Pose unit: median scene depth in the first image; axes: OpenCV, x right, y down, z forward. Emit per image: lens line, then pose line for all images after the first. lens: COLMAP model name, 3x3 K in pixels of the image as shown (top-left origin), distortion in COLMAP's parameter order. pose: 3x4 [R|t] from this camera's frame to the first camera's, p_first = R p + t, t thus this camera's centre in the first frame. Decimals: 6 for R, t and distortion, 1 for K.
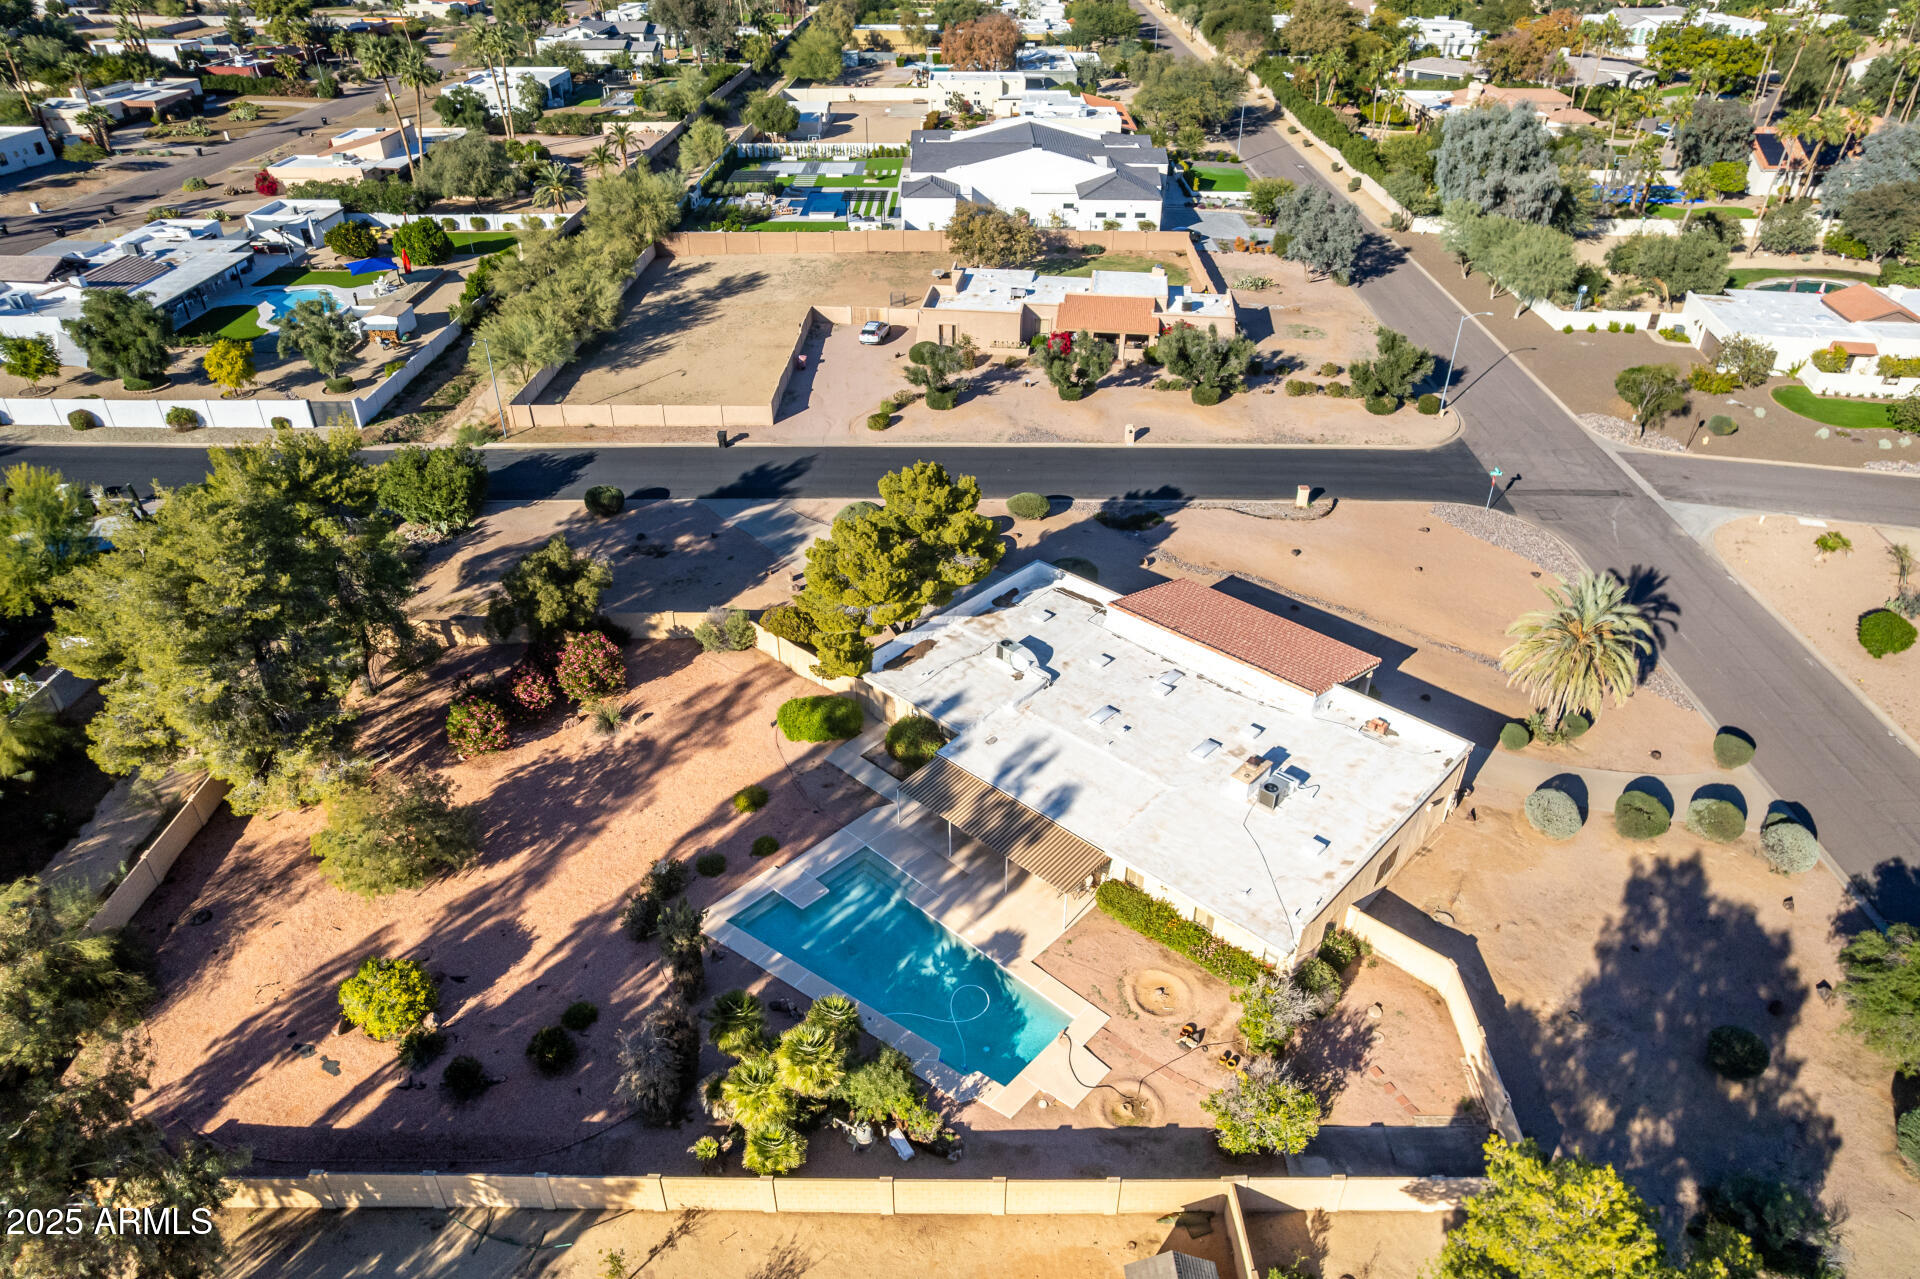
lens RADIAL K [[1257.5, 0, 960.0], [0, 1257.5, 639.5], [0, 0, 1]] dist [-0.093068, 0.094469]
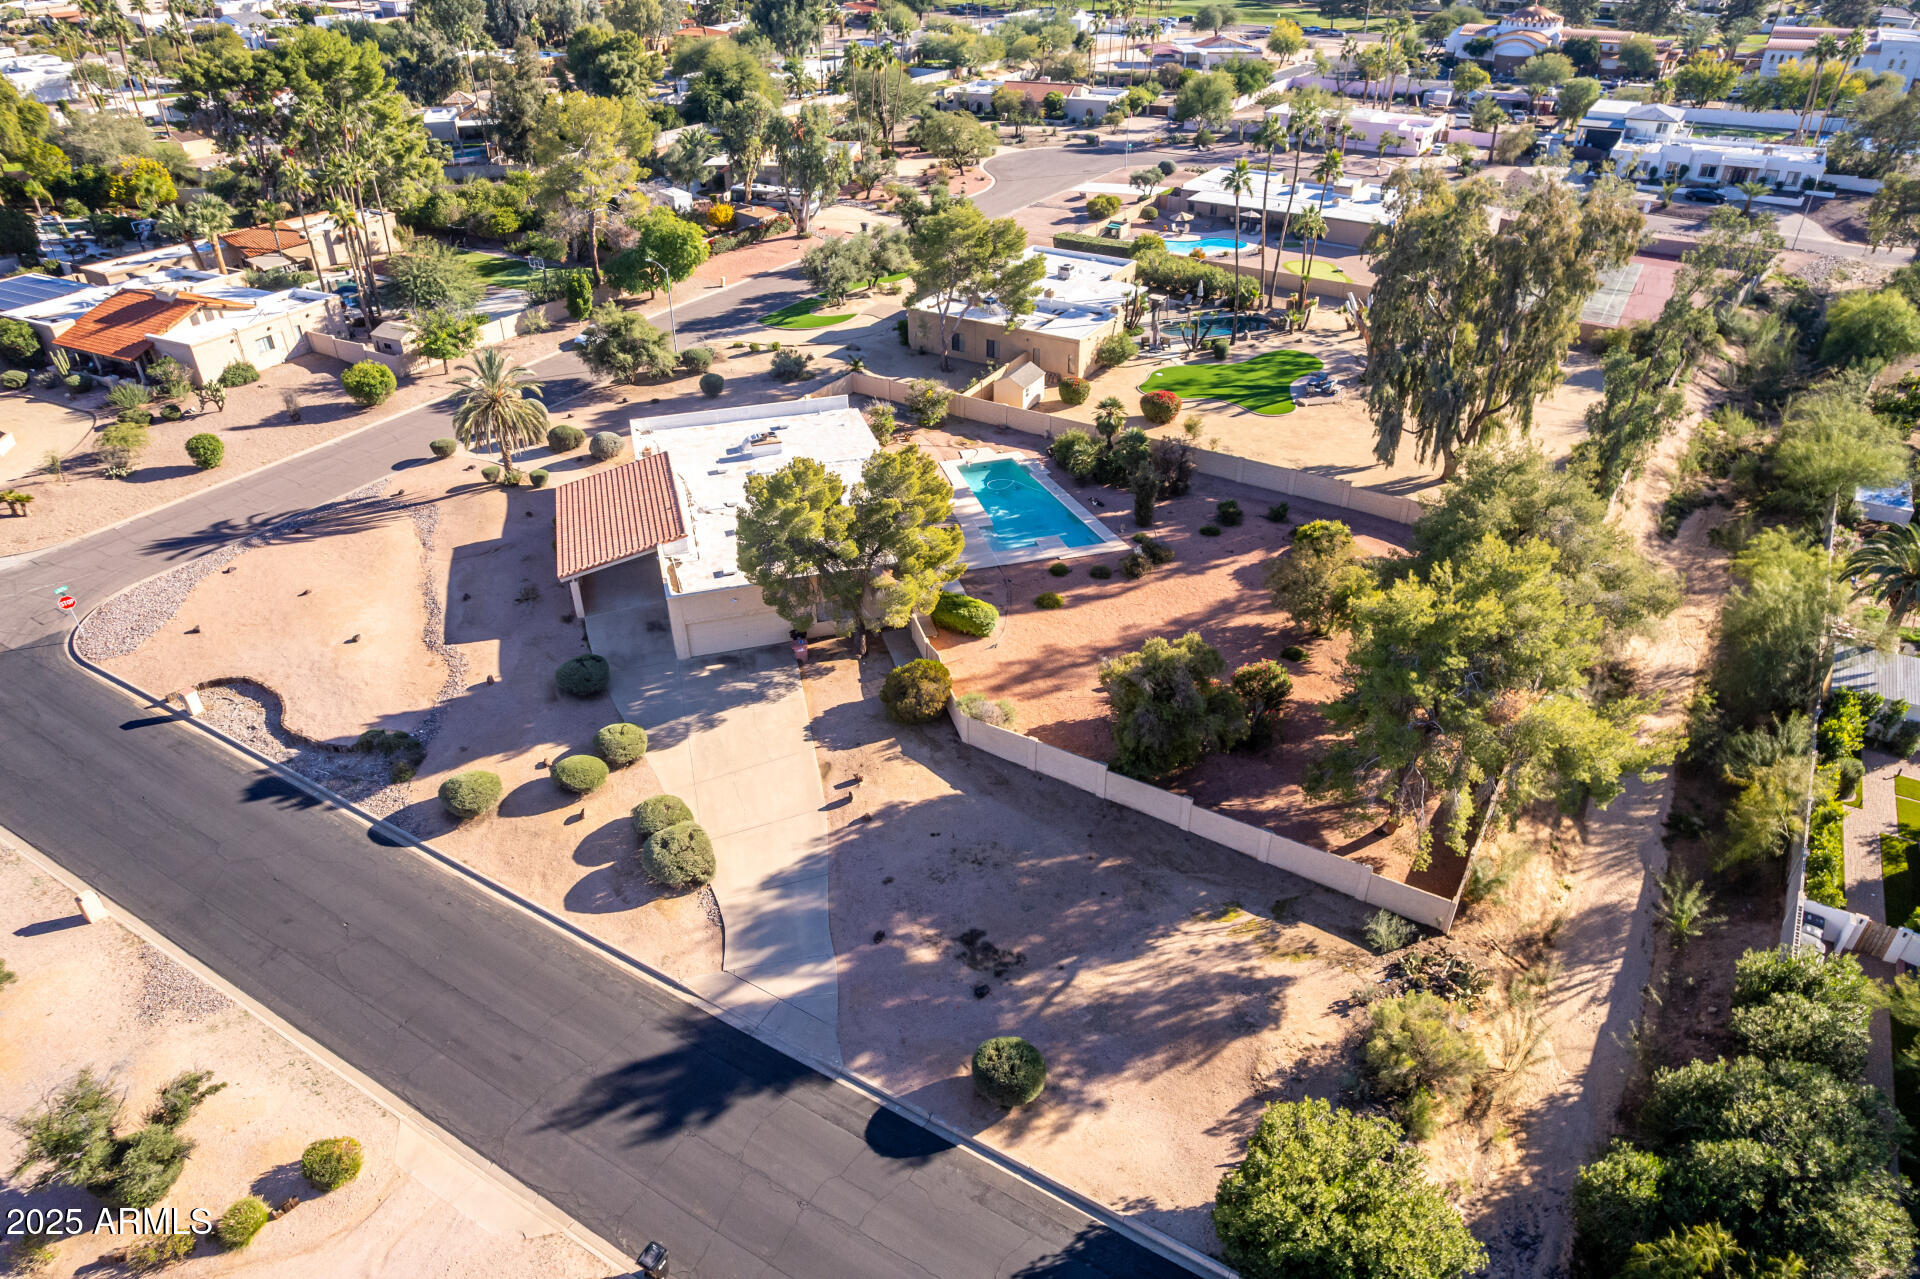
lens RADIAL K [[1225.8, 0, 967.3], [0, 1225.8, 648.3], [0, 0, 1]] dist [-0.076683, 0.068039]
pose [[-0.859508, -0.276863, 0.429644, -0.411626], [0.277474, 0.453192, 0.847128, -0.585684], [-0.429250, 0.847327, -0.312700, 0.952068]]
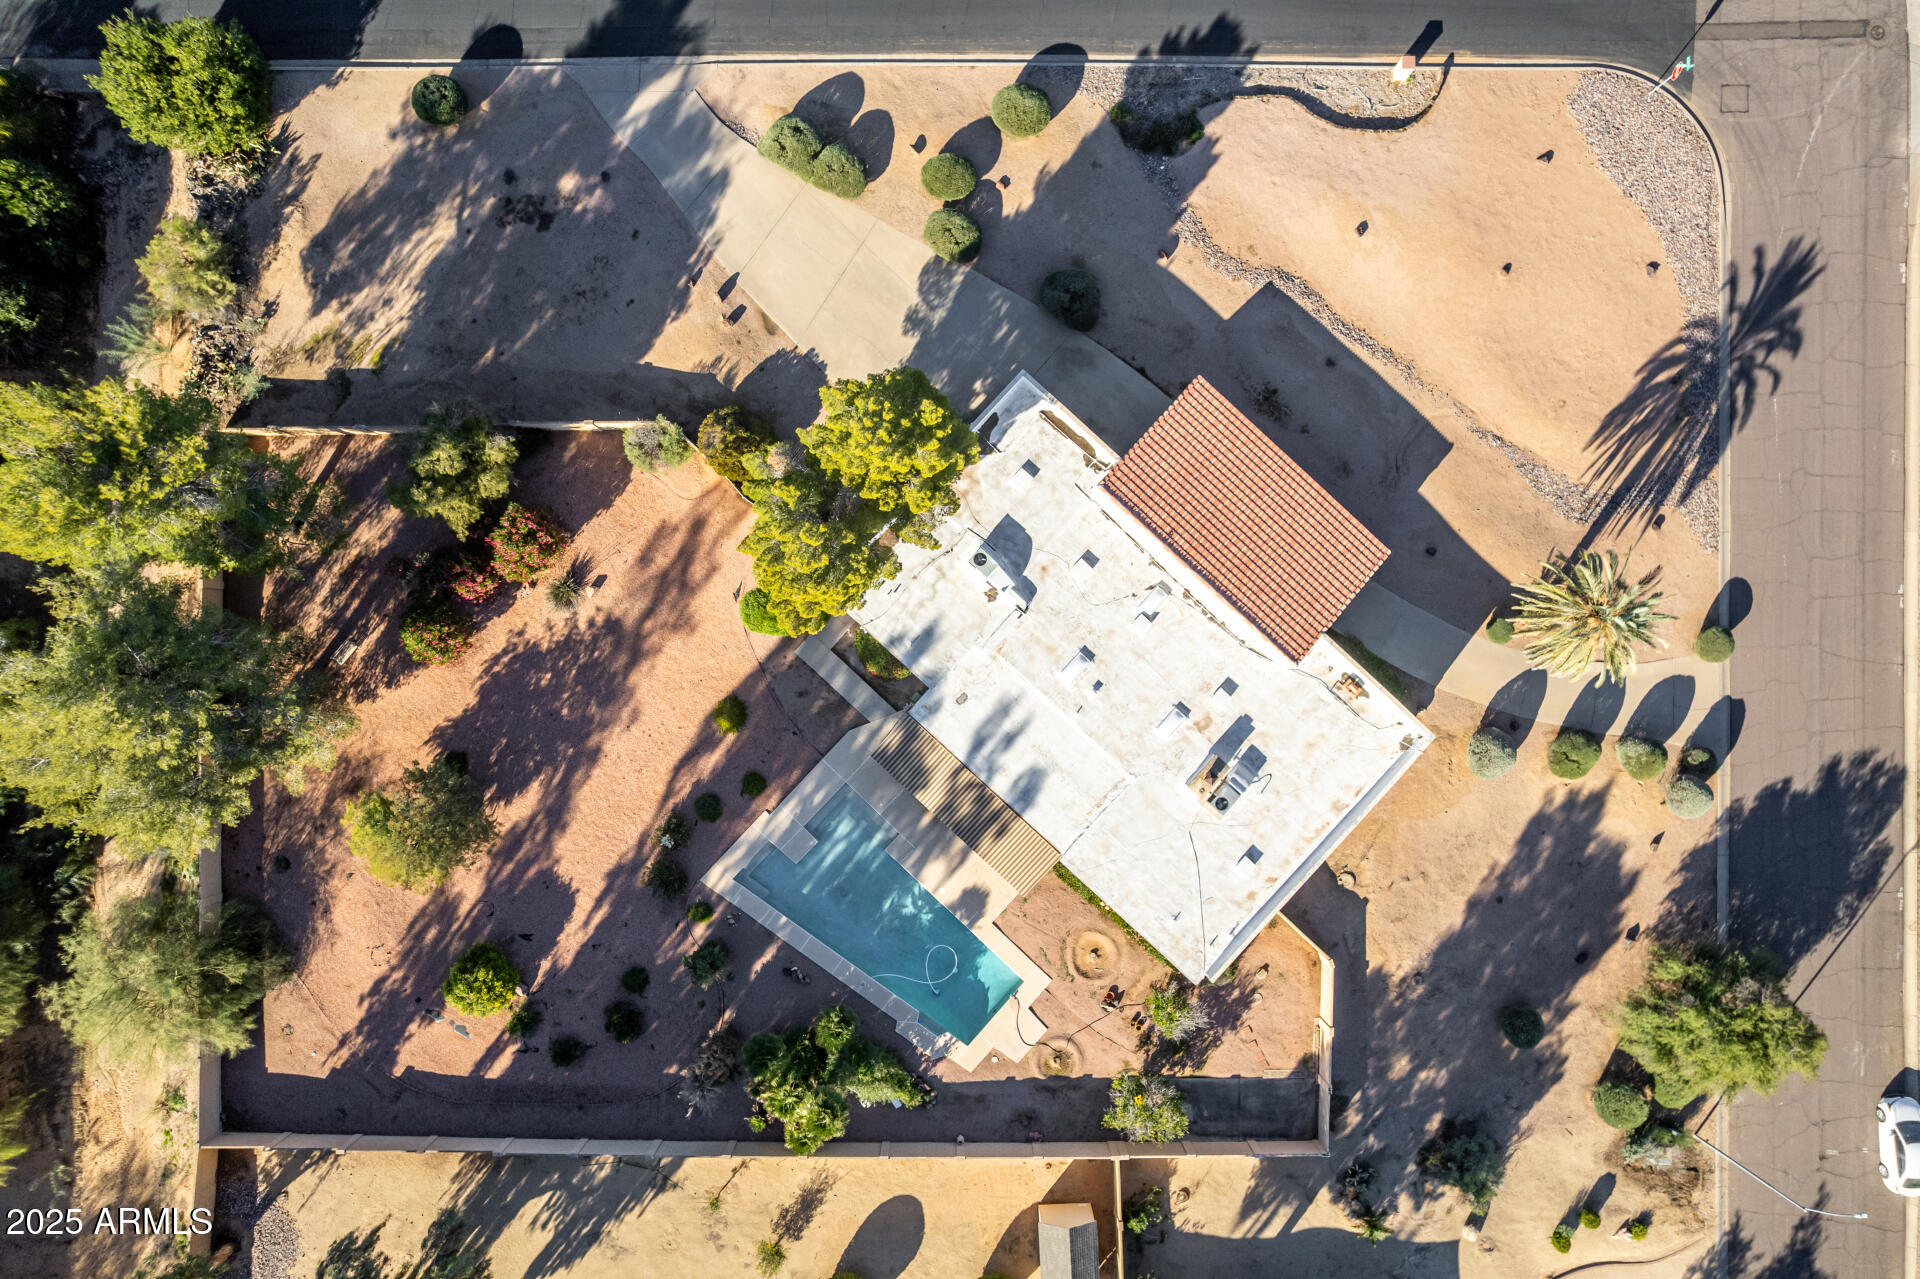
lens RADIAL K [[1225.8, 0, 967.3], [0, 1225.8, 648.3], [0, 0, 1]] dist [-0.076683, 0.068039]
pose [[0.999986, -0.005269, 0.000513, 0.018576], [0.002417, 0.540700, 0.841212, -0.495438], [-0.004709, -0.841199, 0.540705, 0.326579]]
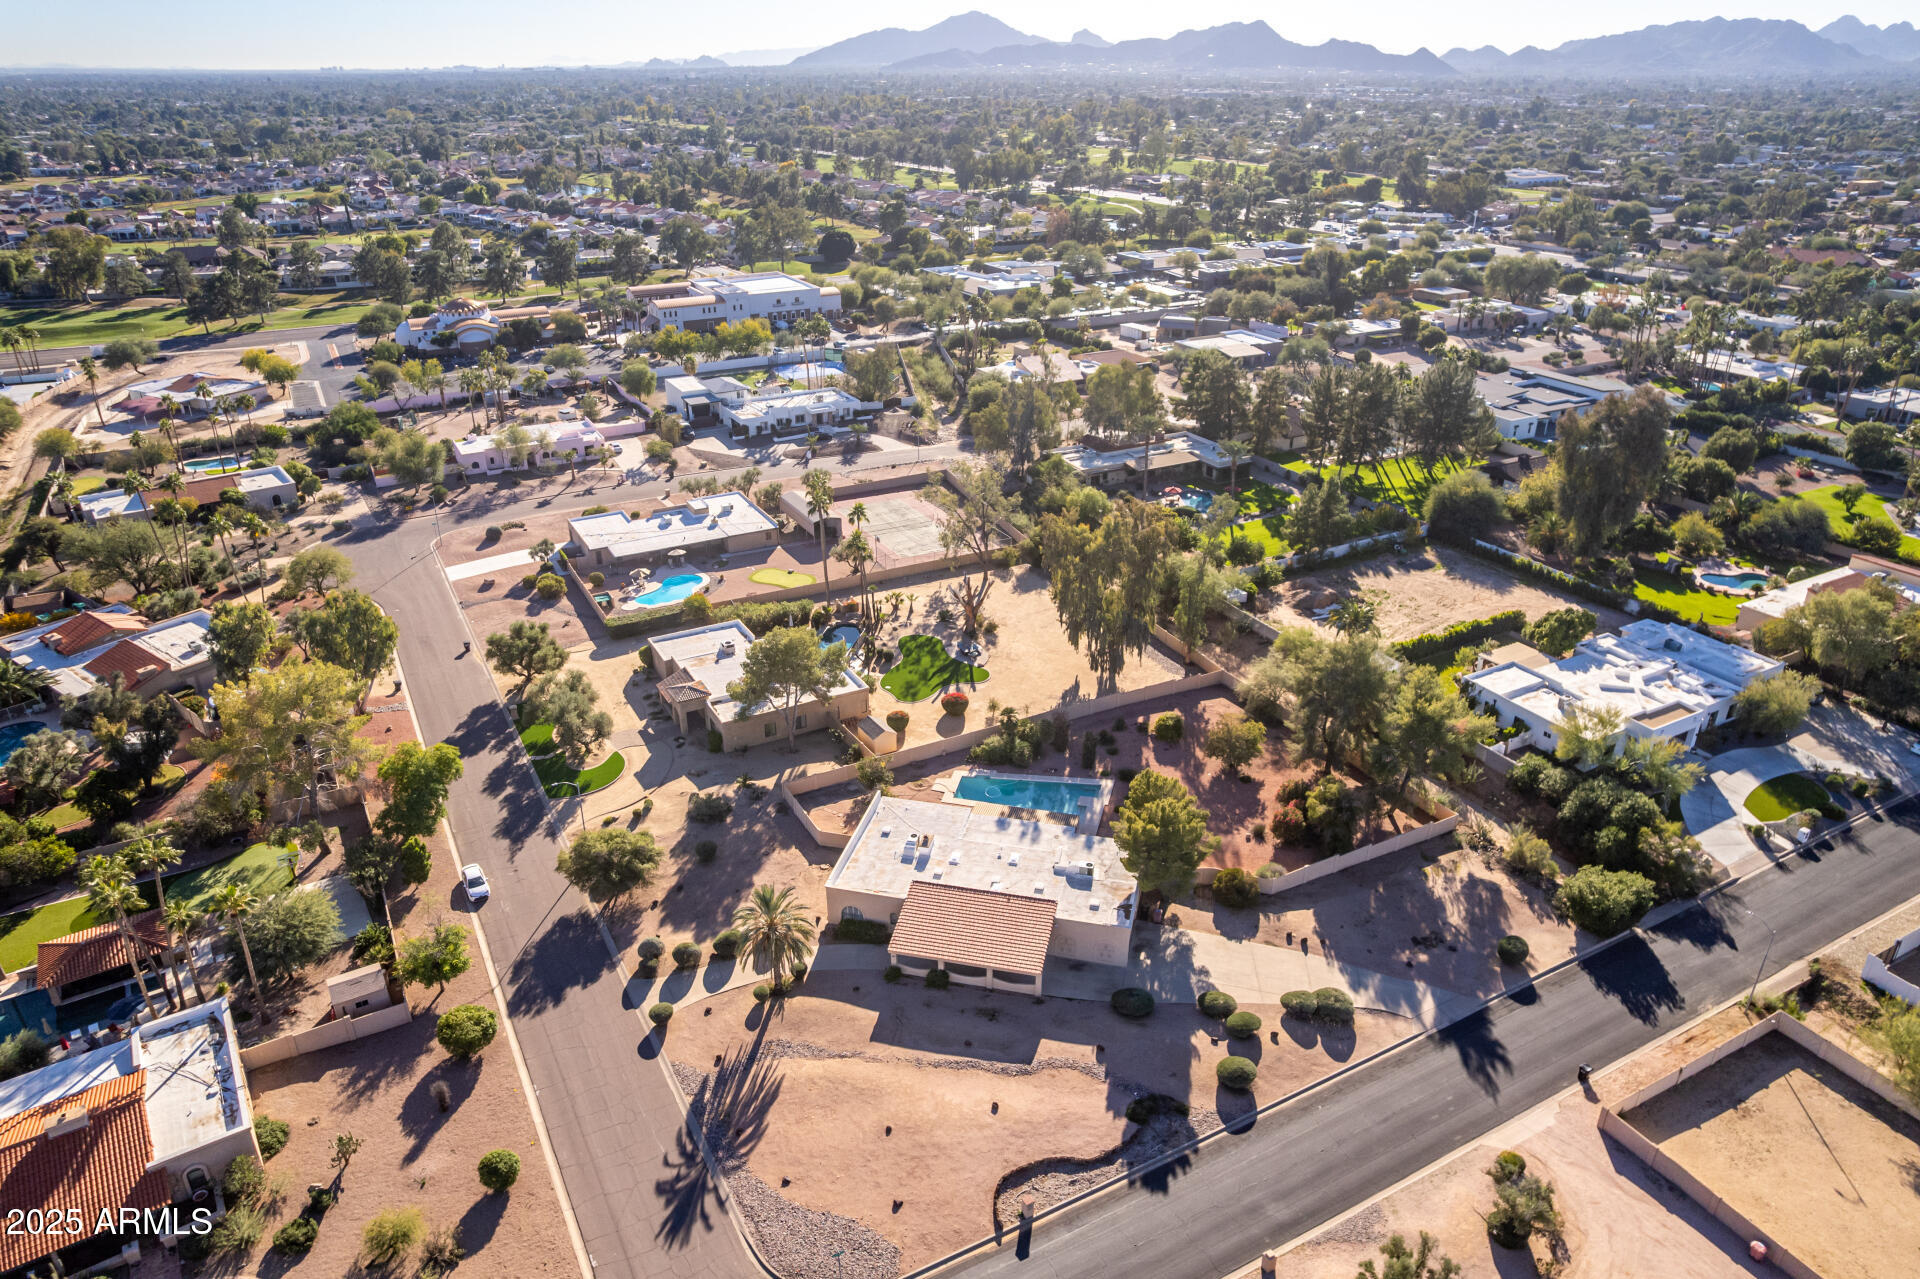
lens RADIAL K [[1232.4, 0, 966.7], [0, 1232.4, 650.5], [0, 0, 1]] dist [-0.067013, 0.046173]
pose [[-0.873542, 0.208967, -0.439610, 0.596796], [-0.264522, 0.554343, 0.789133, -0.998115], [0.408598, 0.805628, -0.428965, 0.988345]]
